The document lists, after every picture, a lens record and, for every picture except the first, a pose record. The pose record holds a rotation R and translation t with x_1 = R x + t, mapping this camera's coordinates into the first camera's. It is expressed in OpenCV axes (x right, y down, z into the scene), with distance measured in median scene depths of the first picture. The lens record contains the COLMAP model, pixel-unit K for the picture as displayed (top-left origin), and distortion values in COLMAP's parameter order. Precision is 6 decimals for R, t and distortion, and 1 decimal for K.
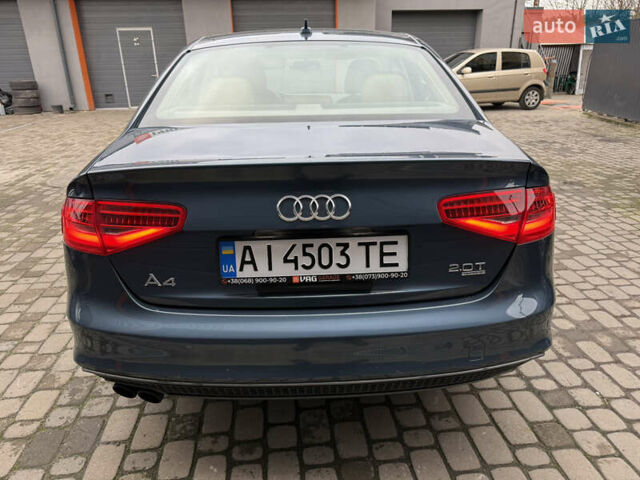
lens RADIAL K [[458.0, 0, 320.0], [0, 458.0, 240.0], [0, 0, 1]] dist [0.058545, -0.071258]
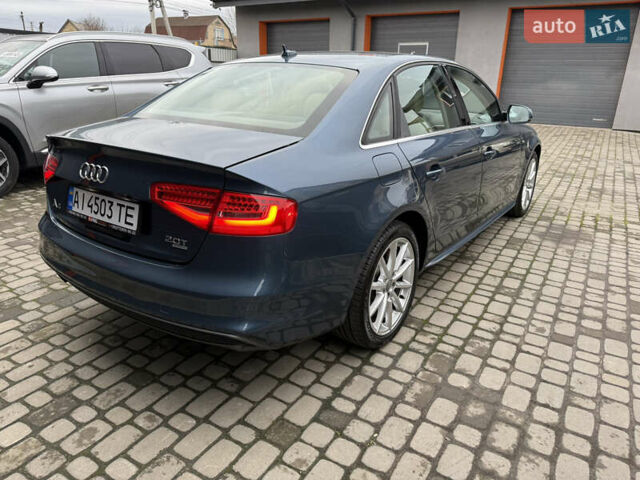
lens RADIAL K [[458.0, 0, 320.0], [0, 458.0, 240.0], [0, 0, 1]] dist [0.058545, -0.071258]
pose [[0.788721, 0.234839, -0.568128, 1.420936], [-0.248023, 0.967165, 0.055457, -0.119167], [0.562497, 0.097169, 0.821070, 0.177729]]
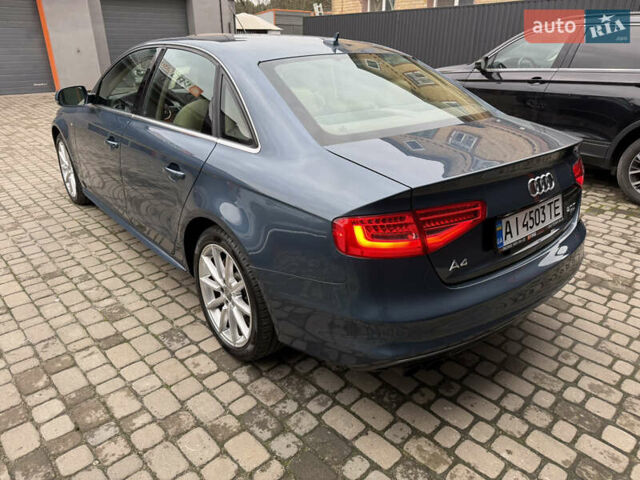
lens RADIAL K [[458.0, 0, 320.0], [0, 458.0, 240.0], [0, 0, 1]] dist [0.058545, -0.071258]
pose [[0.787492, -0.228617, 0.572355, -1.373104], [0.203700, 0.973015, 0.108386, -0.191592], [-0.581689, 0.031236, 0.812811, 0.209558]]
